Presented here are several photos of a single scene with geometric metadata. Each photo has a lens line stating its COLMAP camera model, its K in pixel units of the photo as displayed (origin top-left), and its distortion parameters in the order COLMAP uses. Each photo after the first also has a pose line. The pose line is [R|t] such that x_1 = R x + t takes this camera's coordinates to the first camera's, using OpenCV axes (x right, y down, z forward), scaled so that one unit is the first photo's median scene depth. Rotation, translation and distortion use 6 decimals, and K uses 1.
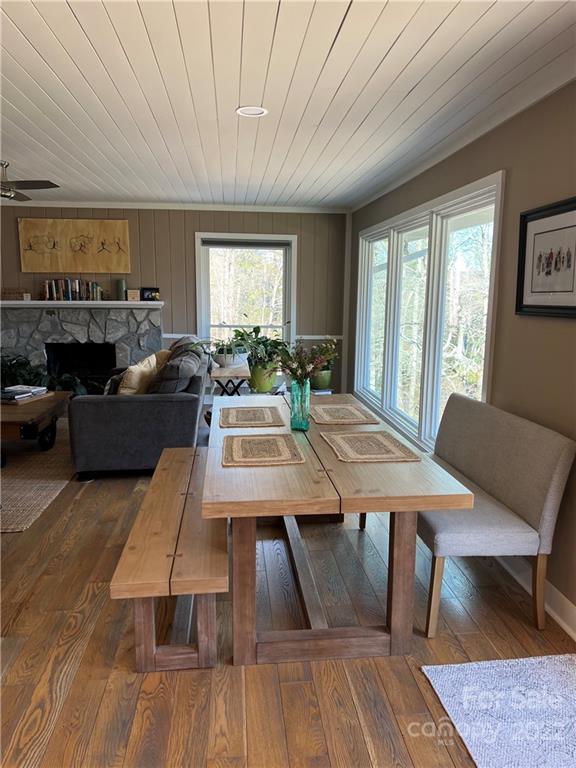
lens RADIAL K [[580.7, 0, 285.7], [0, 580.7, 385.2], [0, 0, 1]] dist [0.048842, -0.014020]
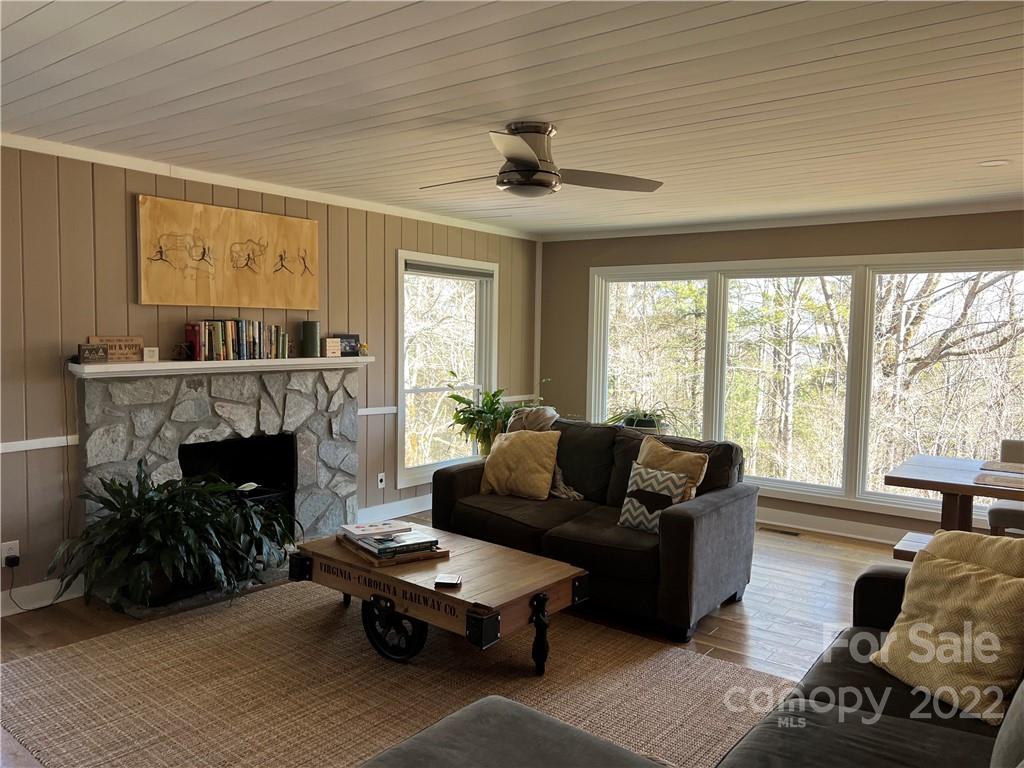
lens RADIAL K [[774.3, 0, 512.7], [0, 774.3, 383.3], [0, 0, 1]] dist [0.048842, -0.014020]
pose [[0.674876, -0.046728, 0.736450, -0.710542], [0.108952, 0.993365, -0.036814, -0.069368], [-0.729843, 0.105083, 0.675490, 0.341435]]
